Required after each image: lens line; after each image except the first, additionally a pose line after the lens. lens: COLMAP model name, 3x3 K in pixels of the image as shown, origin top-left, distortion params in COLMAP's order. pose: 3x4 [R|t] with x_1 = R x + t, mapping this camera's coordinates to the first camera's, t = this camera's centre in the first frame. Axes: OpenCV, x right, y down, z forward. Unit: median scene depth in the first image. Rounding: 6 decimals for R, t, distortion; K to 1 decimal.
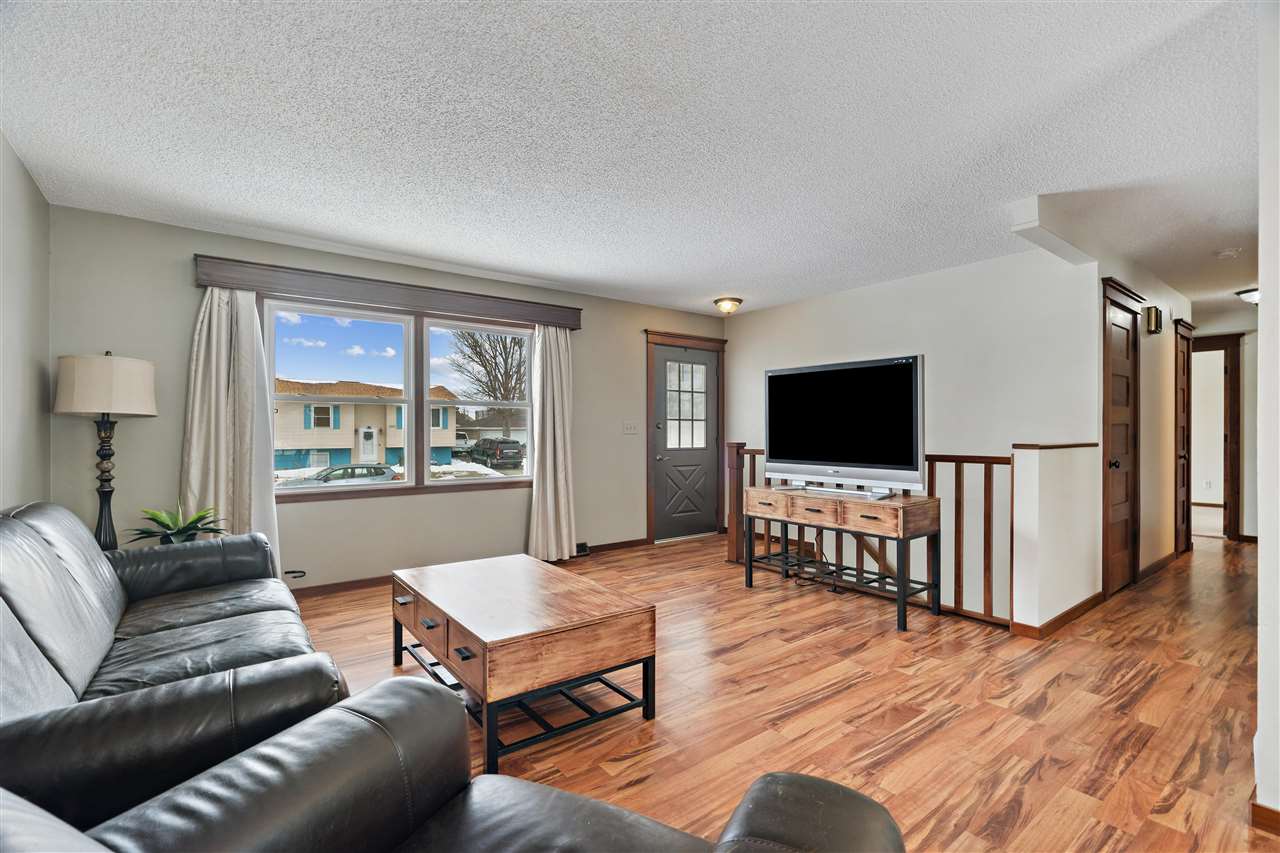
lens RADIAL K [[577.2, 0, 640.0], [0, 577.2, 426.5], [0, 0, 1]] dist [-0.008673, -0.000256]
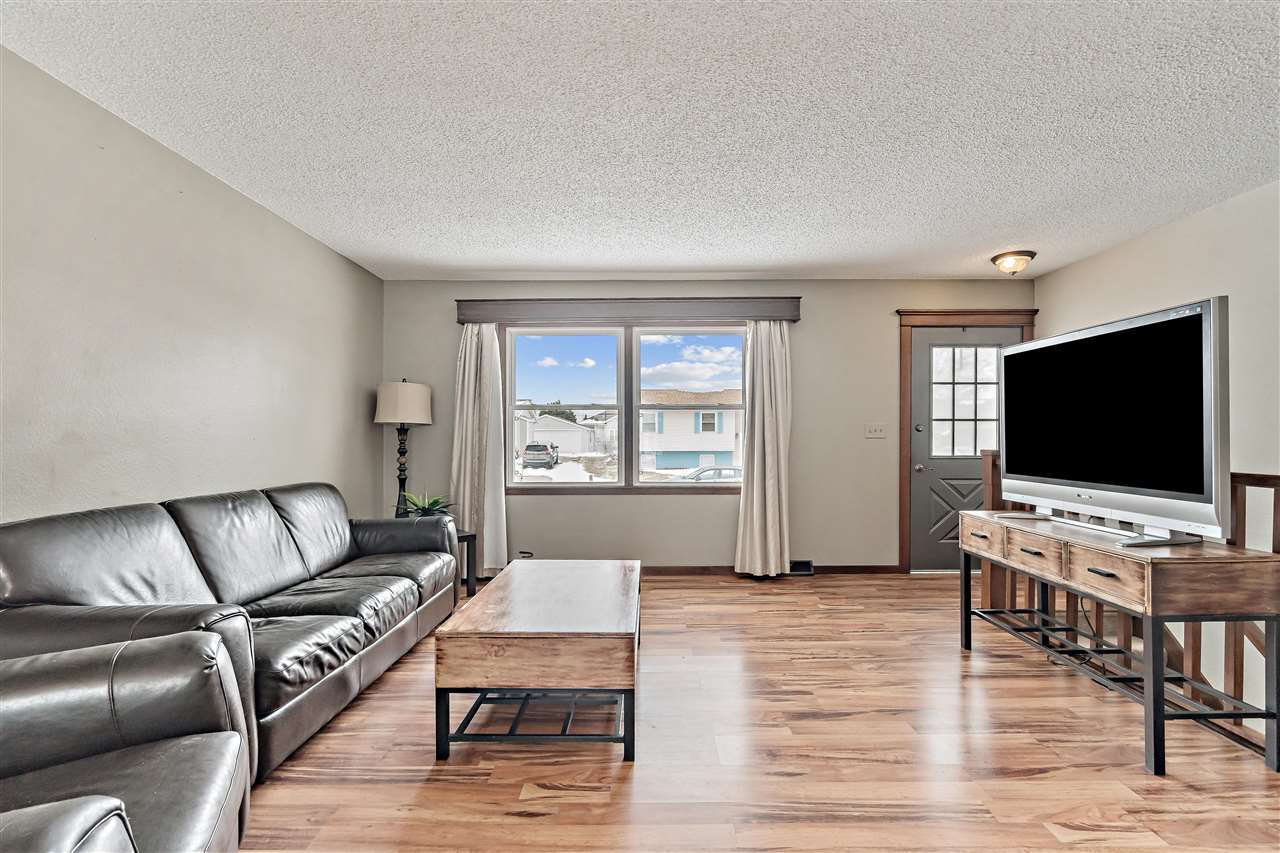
lens RADIAL K [[589.3, 0, 643.4], [0, 589.3, 435.7], [0, 0, 1]] dist [-0.005014, 0.000096]
pose [[0.794185, -0.000784, -0.607675, 0.350299], [0.006264, 0.999957, 0.006896, 0.002370], [0.607643, -0.009283, 0.794156, 0.180907]]
